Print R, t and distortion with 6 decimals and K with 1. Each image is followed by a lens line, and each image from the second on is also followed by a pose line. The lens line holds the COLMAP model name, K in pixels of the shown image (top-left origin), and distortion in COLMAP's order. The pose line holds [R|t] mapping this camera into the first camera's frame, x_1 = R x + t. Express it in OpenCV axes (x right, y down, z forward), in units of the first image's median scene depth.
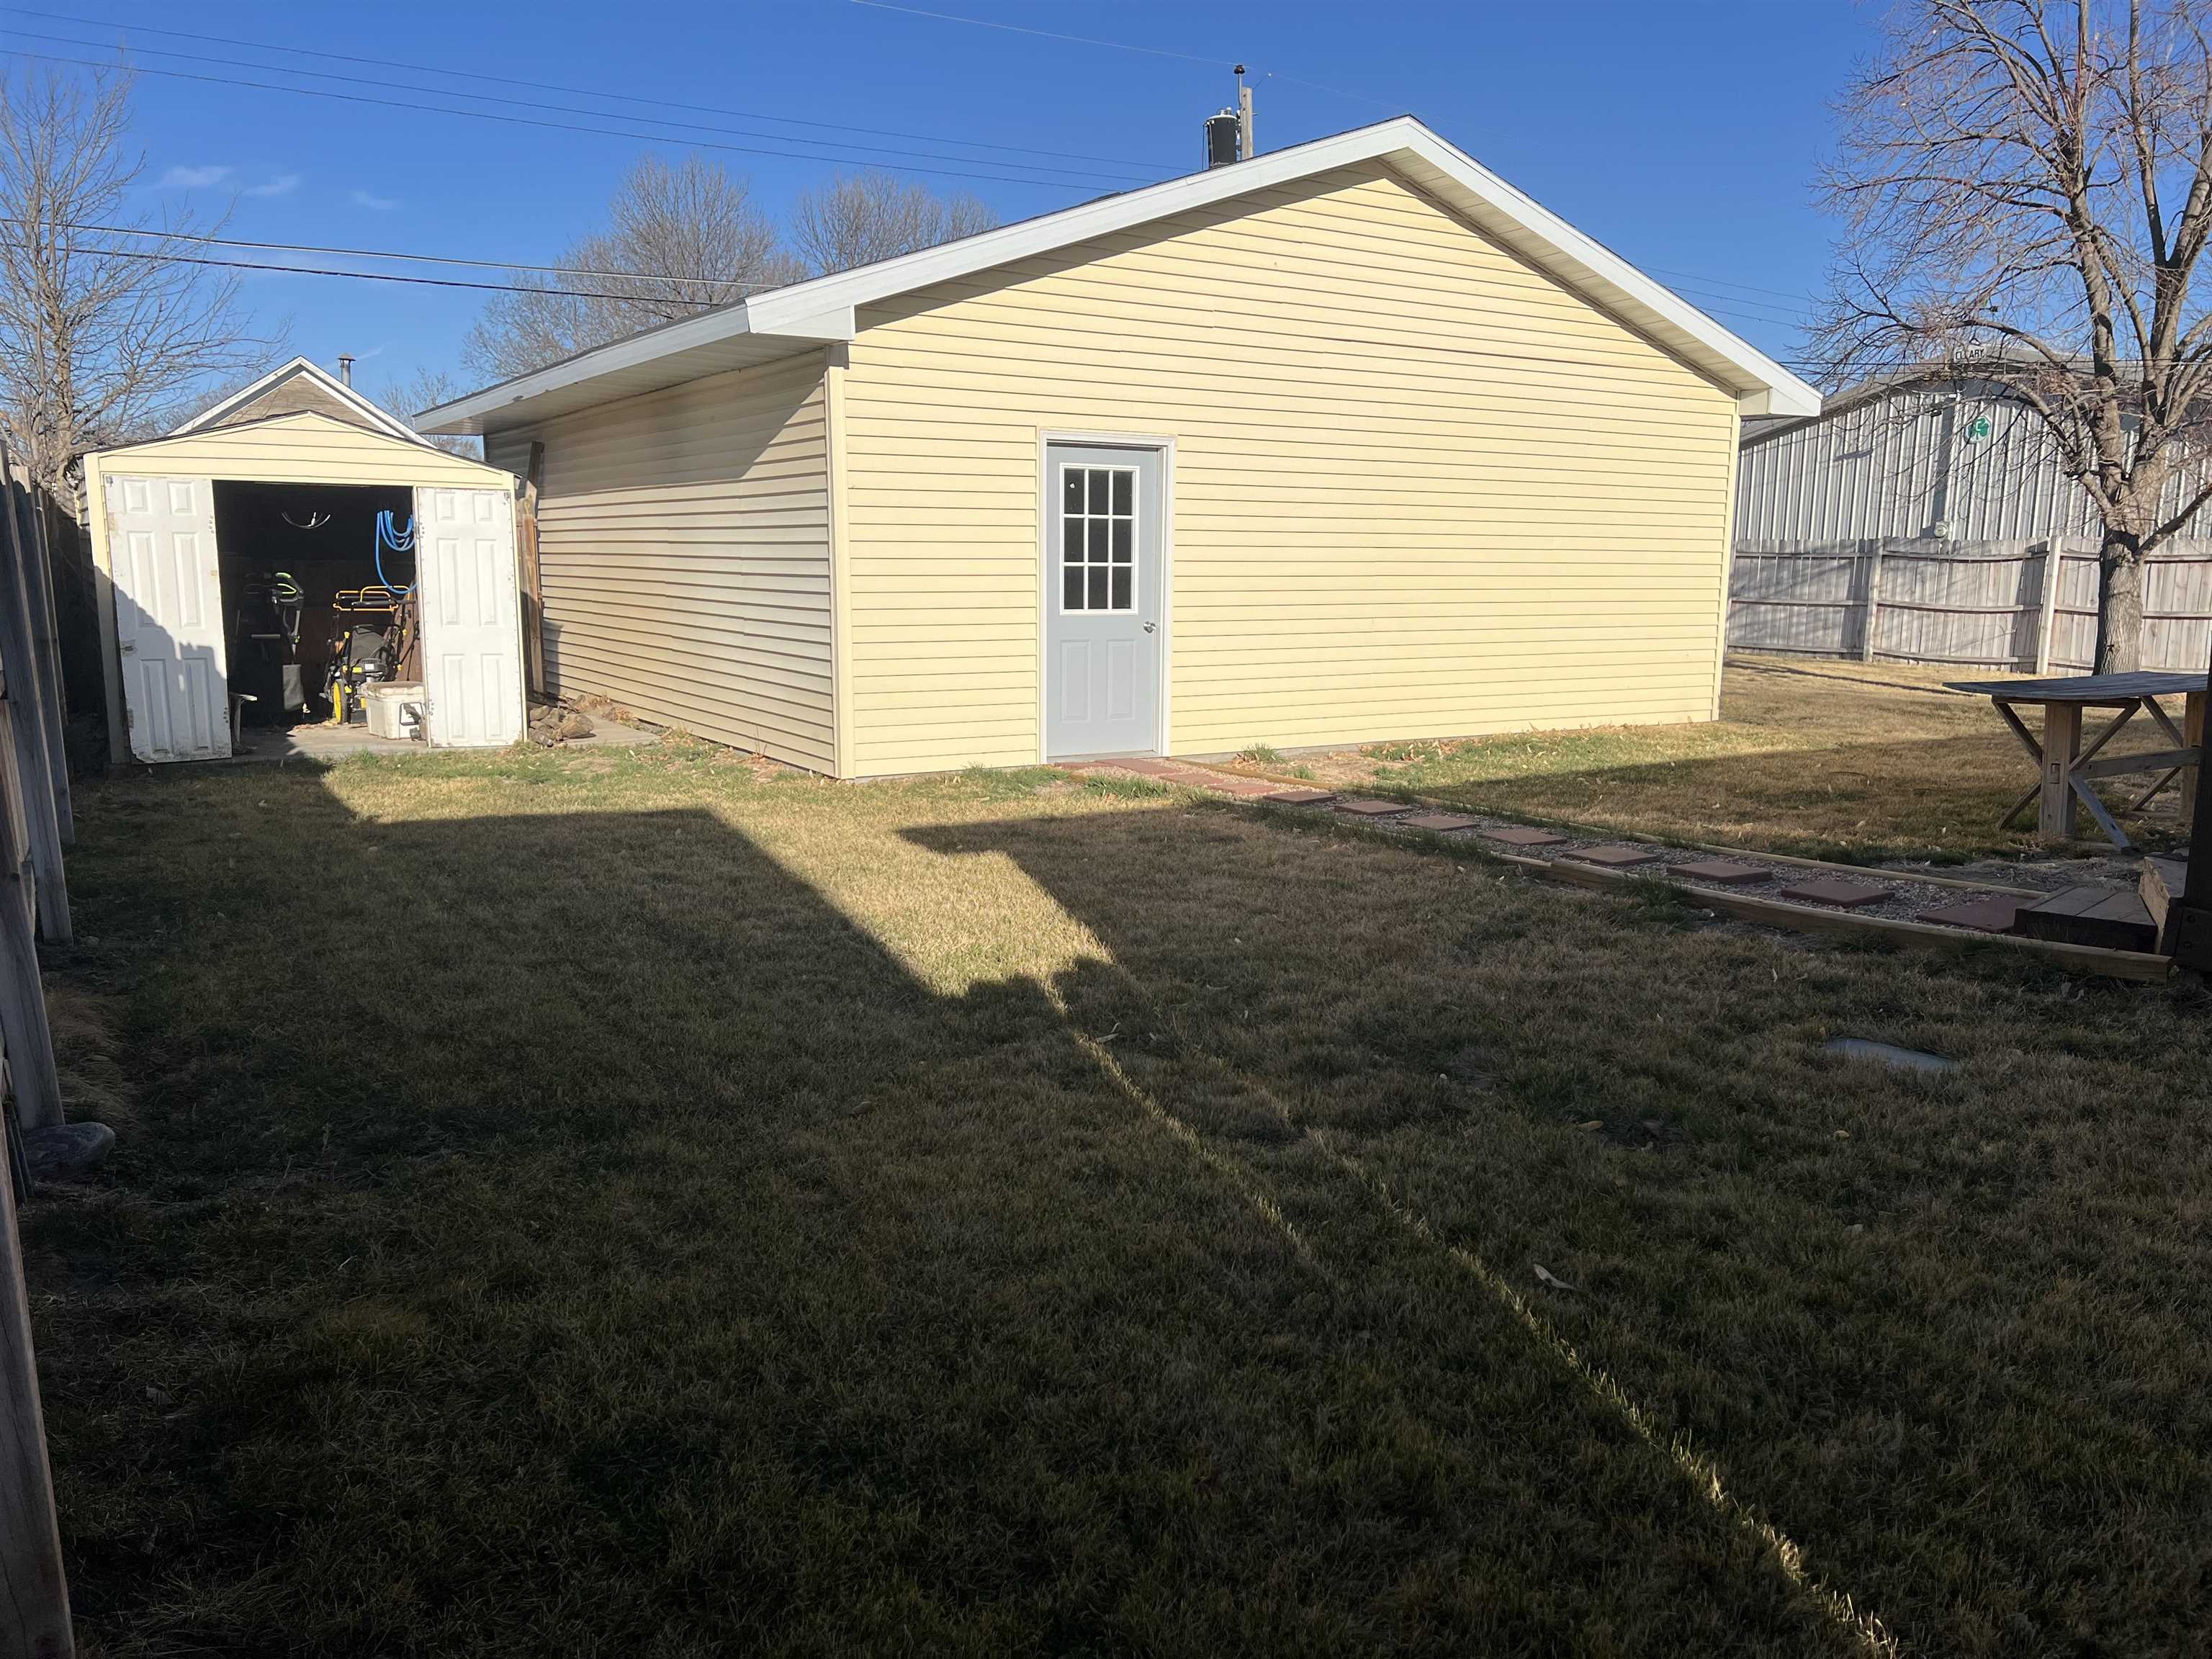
lens RADIAL K [[1639.1, 0, 1106.0], [0, 1639.1, 829.5], [0, 0, 1]] dist [0.042543, -0.003097]
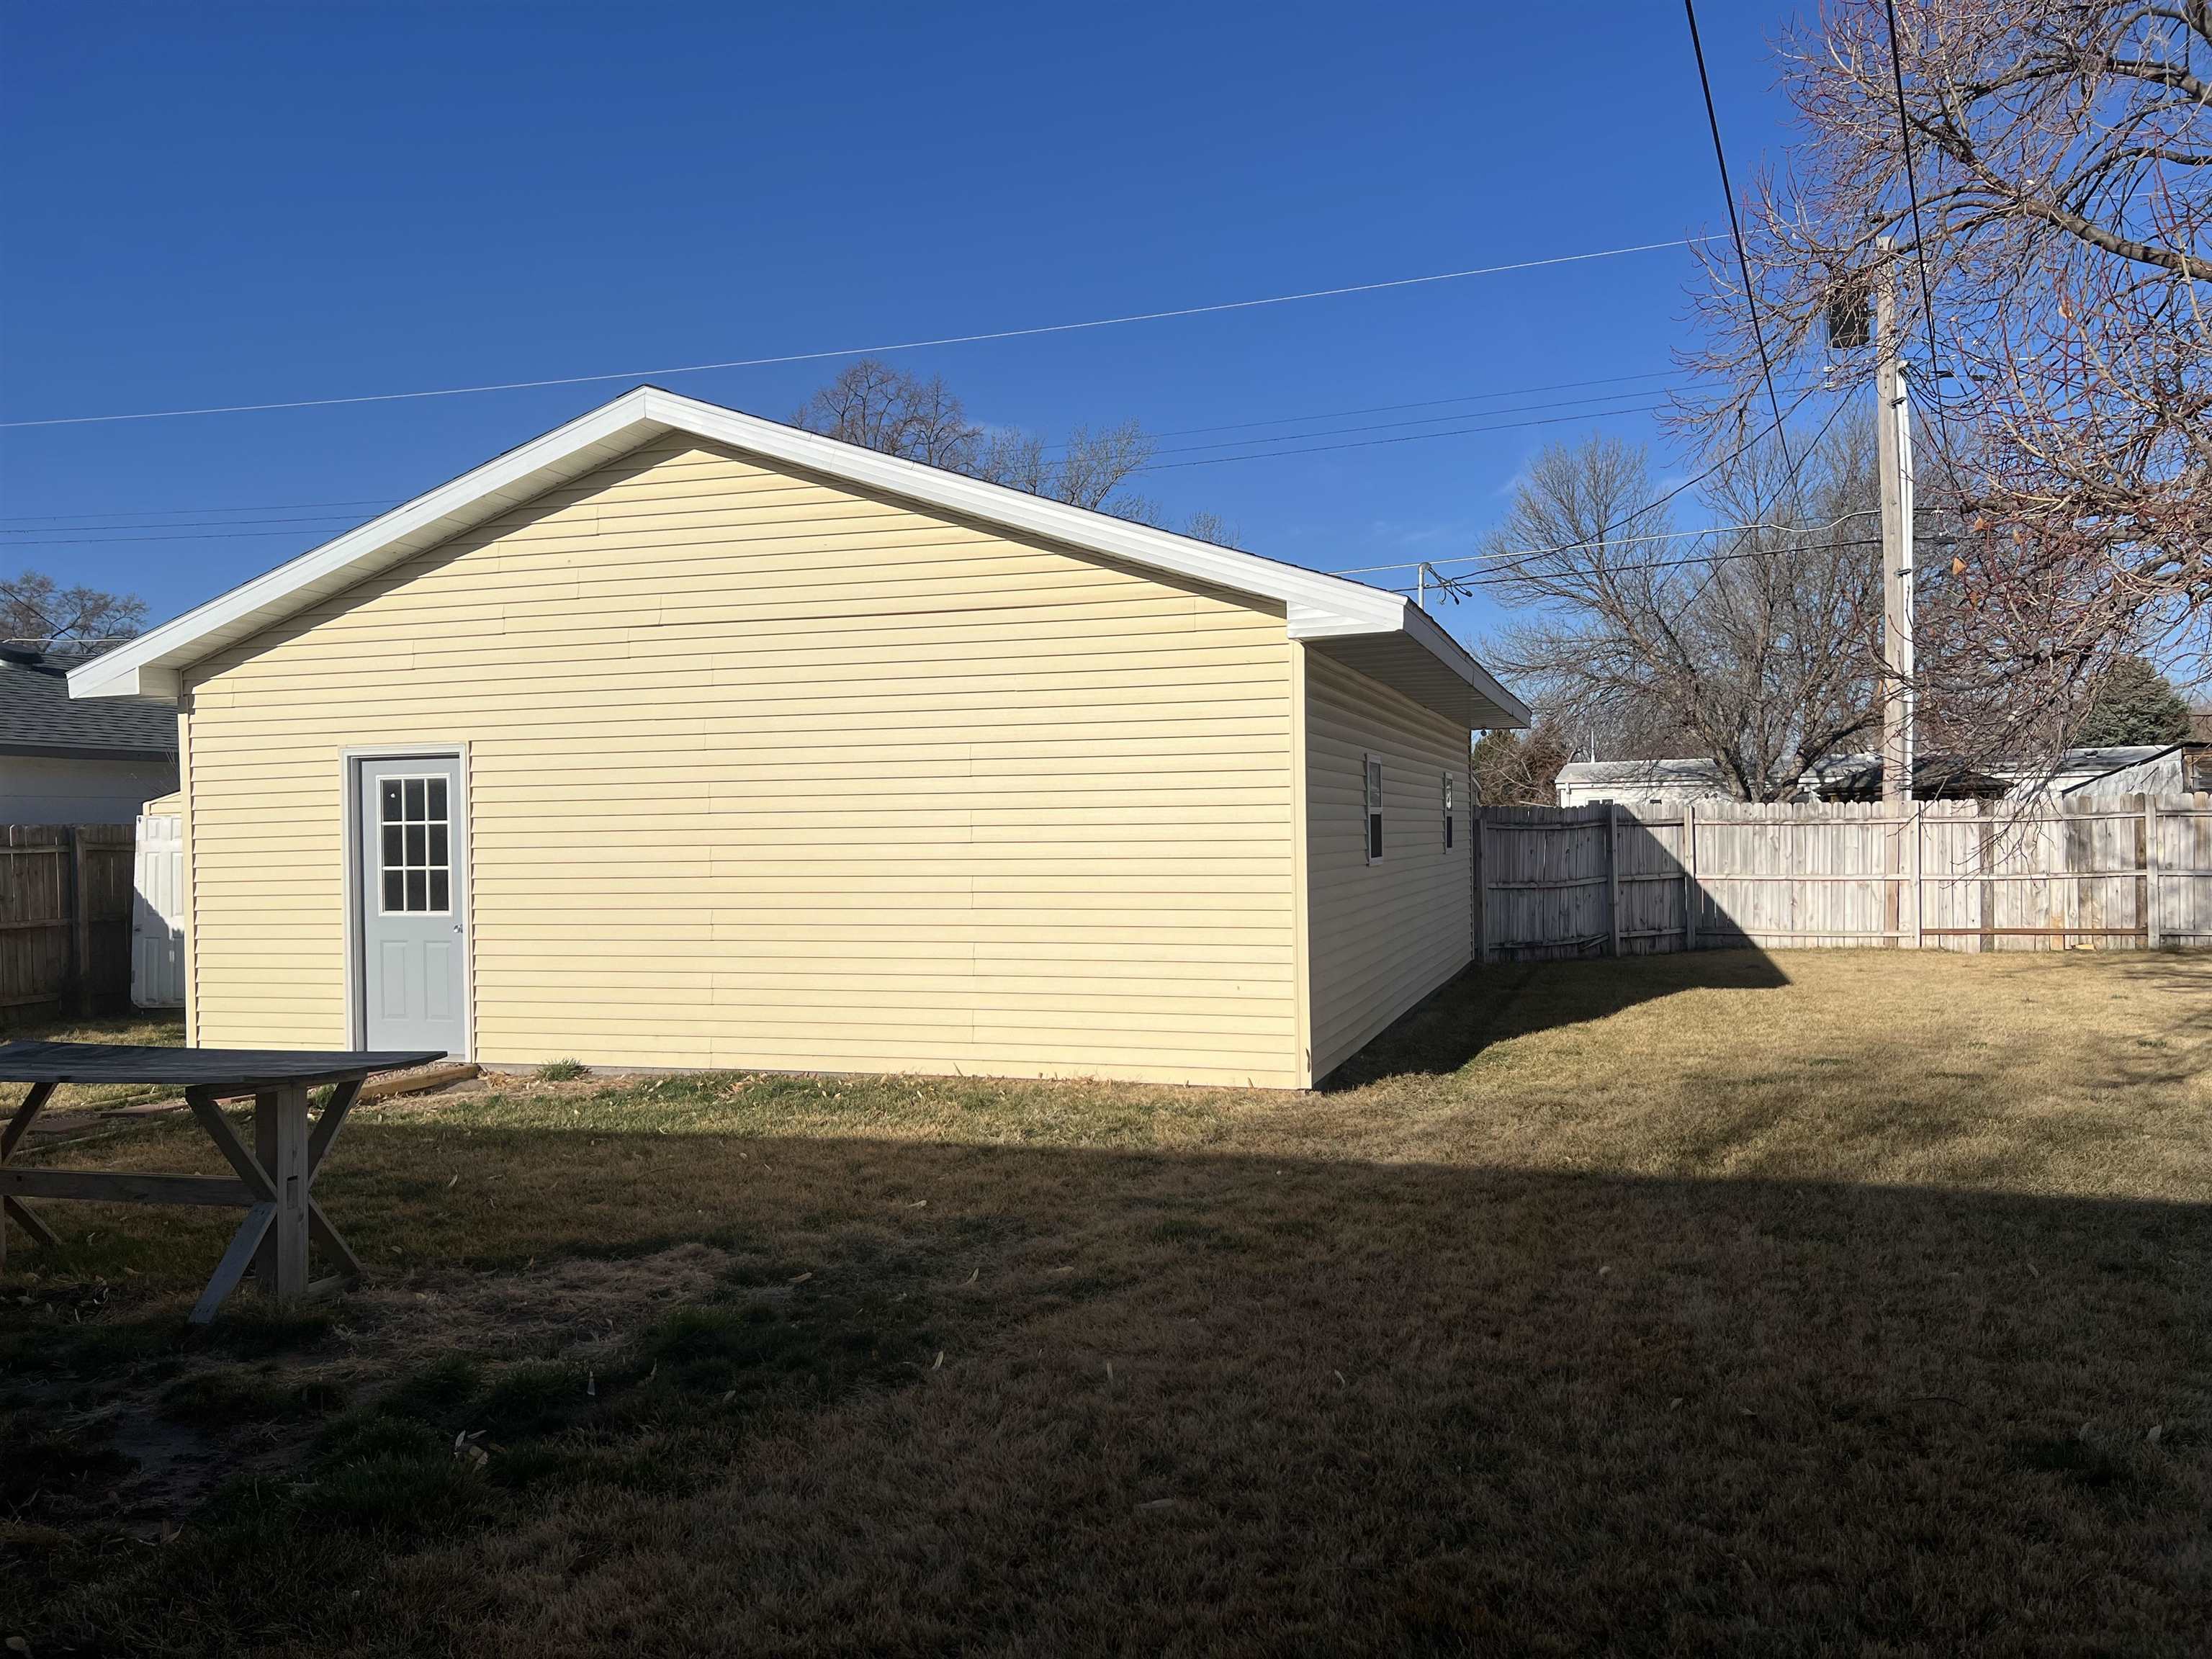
lens RADIAL K [[1639.1, 0, 1106.0], [0, 1639.1, 829.5], [0, 0, 1]] dist [0.042543, -0.003097]
pose [[0.644718, -0.021039, -0.764131, 1.071063], [-0.103291, 0.988056, -0.114354, -0.111444], [0.757410, 0.152654, 0.634844, 0.663607]]
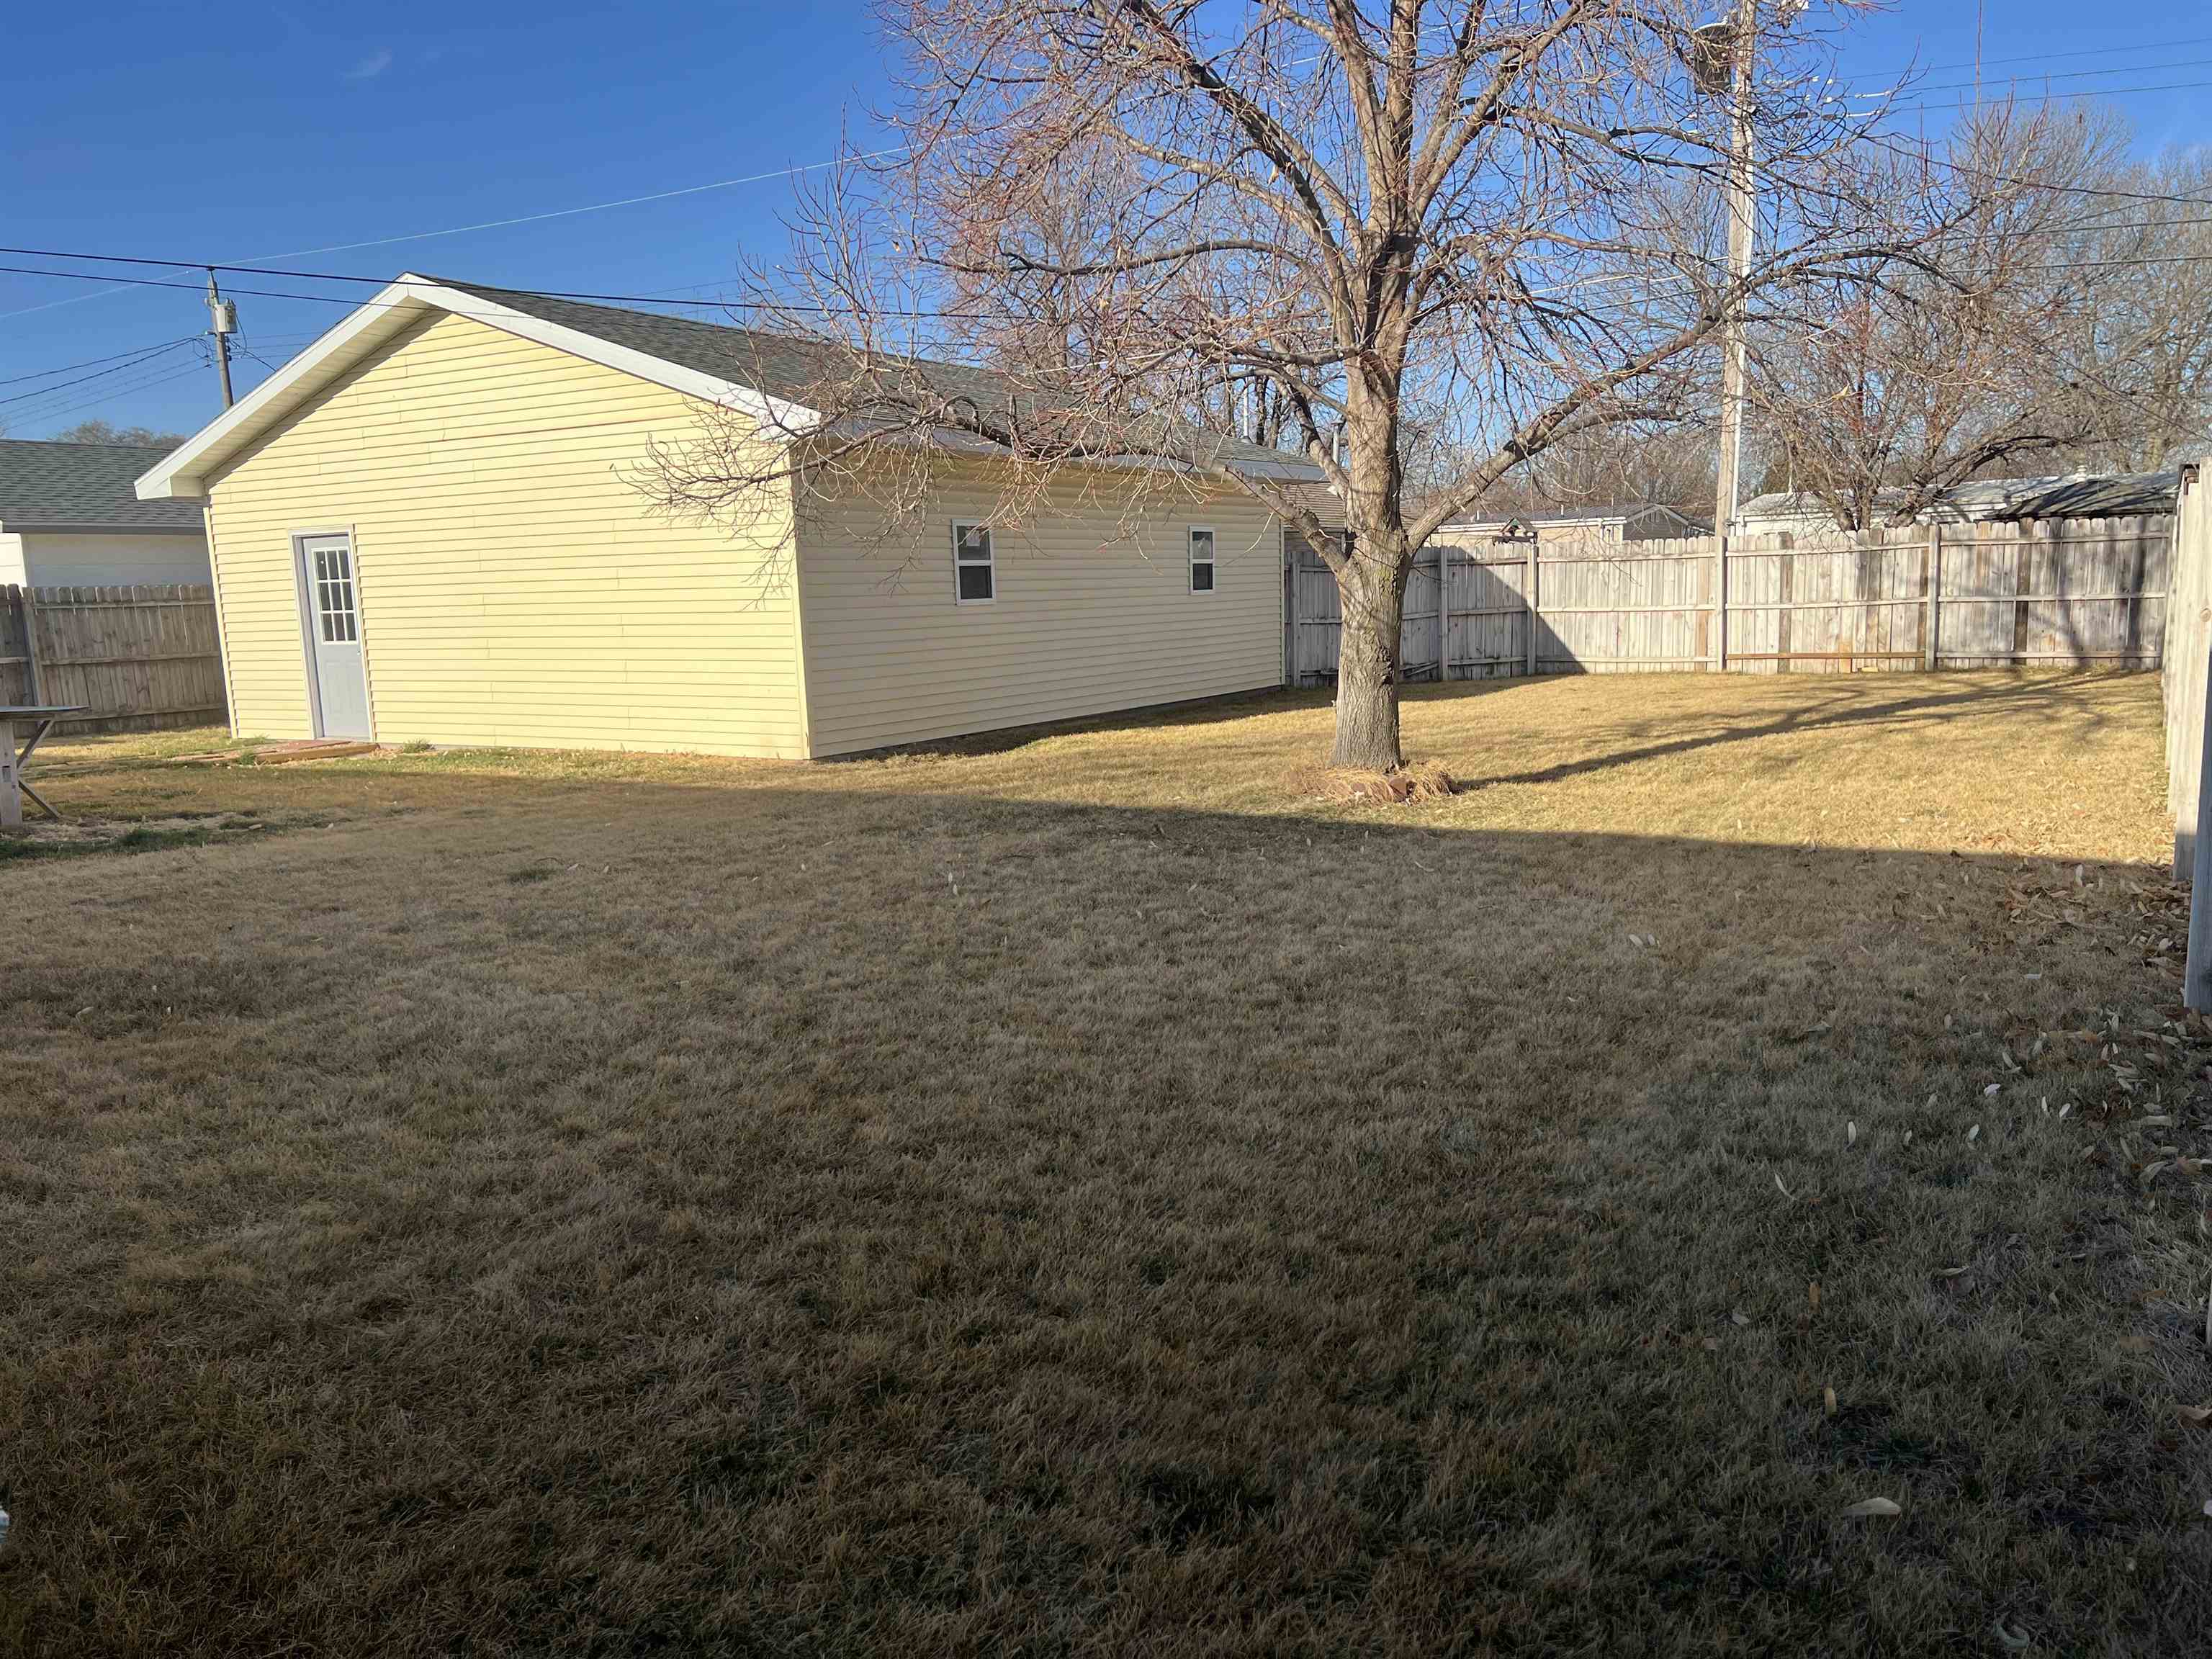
lens RADIAL K [[1639.1, 0, 1106.0], [0, 1639.1, 829.5], [0, 0, 1]] dist [0.042543, -0.003097]
pose [[0.450905, 0.107323, -0.886096, 1.709292], [-0.110536, 0.991817, 0.063879, -0.137752], [0.885701, 0.069142, 0.459078, 0.938295]]
